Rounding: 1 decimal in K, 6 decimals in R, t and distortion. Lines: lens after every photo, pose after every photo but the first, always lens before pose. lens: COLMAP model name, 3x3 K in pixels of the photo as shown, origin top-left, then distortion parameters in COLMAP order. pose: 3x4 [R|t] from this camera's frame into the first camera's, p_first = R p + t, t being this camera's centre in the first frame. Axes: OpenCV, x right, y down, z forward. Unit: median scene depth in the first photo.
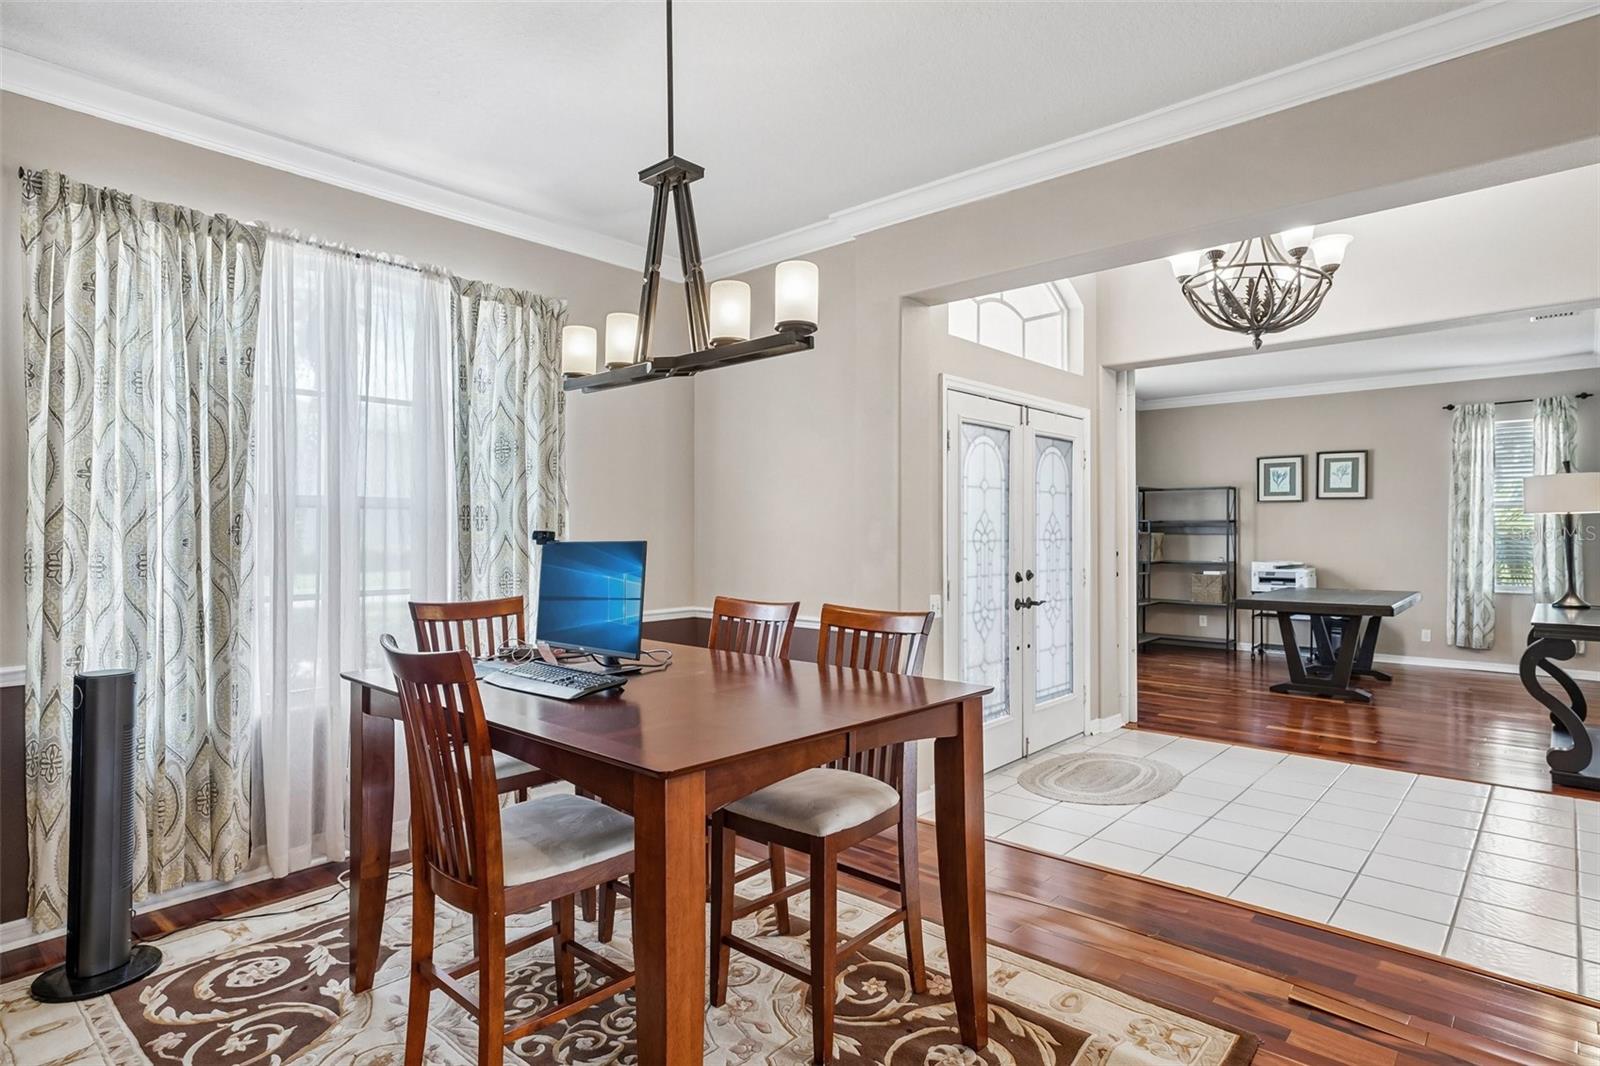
lens RADIAL K [[843.2, 0, 796.1], [0, 843.2, 526.6], [0, 0, 1]] dist [0.003436, 0.000622]
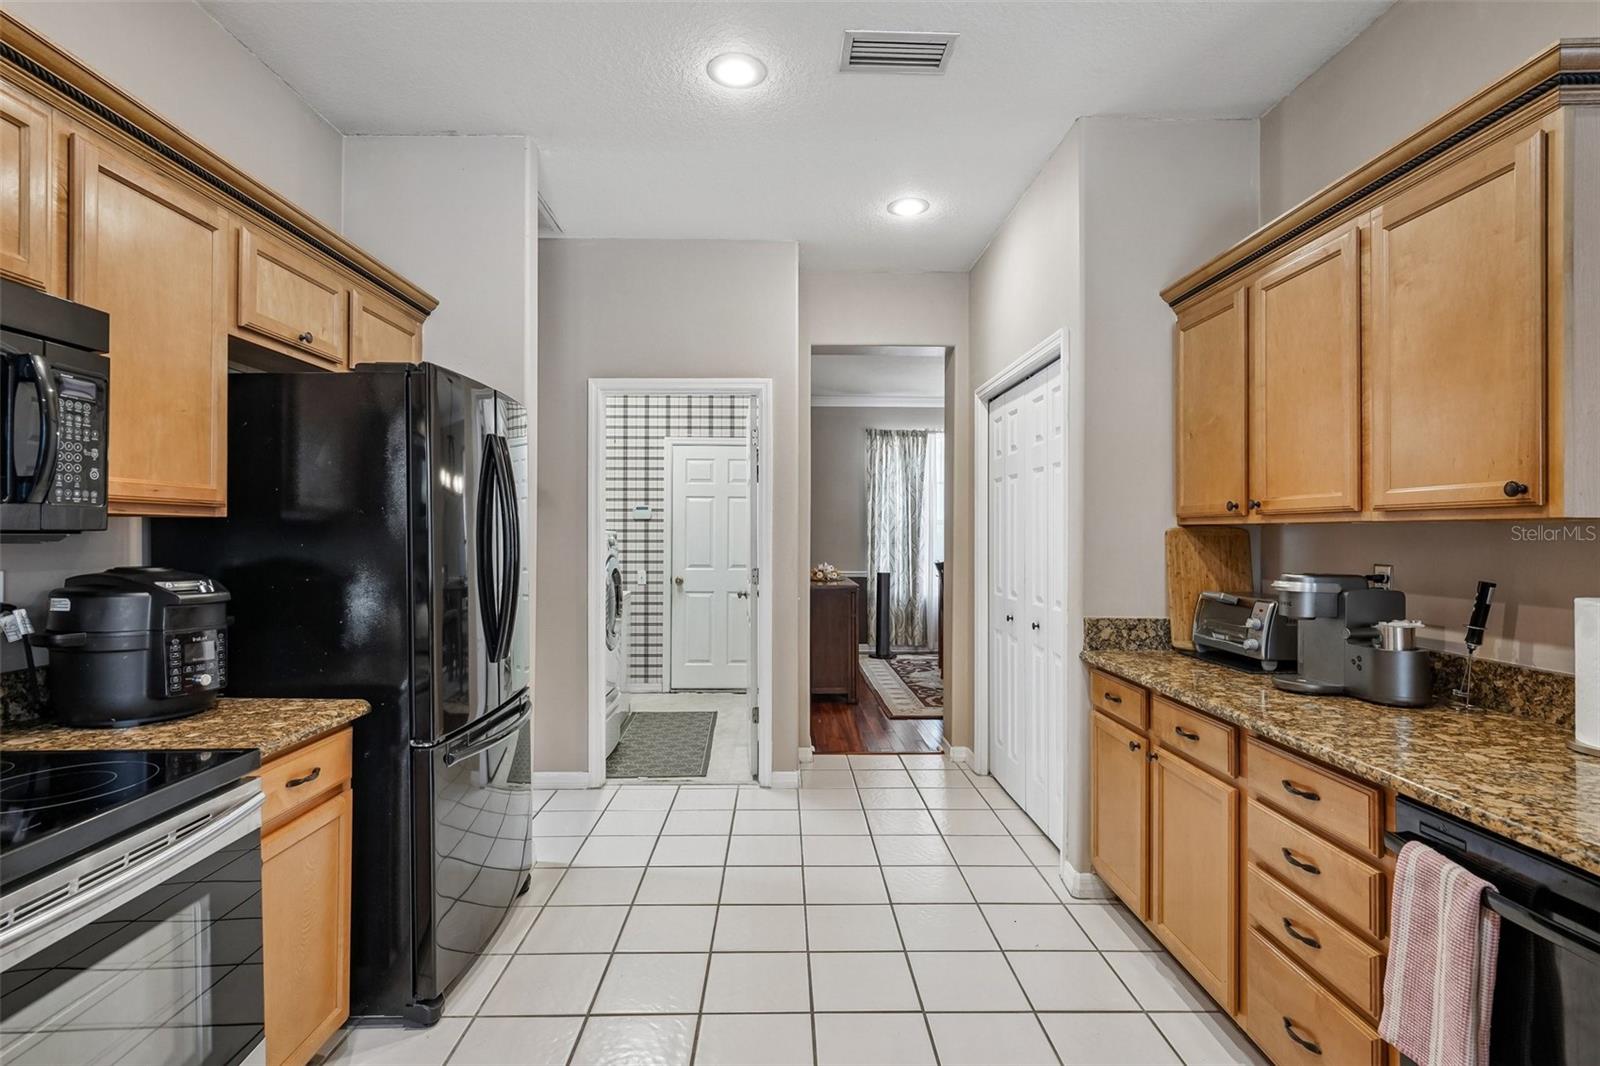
lens RADIAL K [[765.1, 0, 792.1], [0, 765.1, 530.1], [0, 0, 1]] dist [-0.000761, 0.000874]
pose [[0.675513, 0.002053, -0.737345, 1.110272], [-0.000989, 0.999998, 0.001878, -0.009361], [0.737347, -0.000540, 0.675513, -1.251445]]
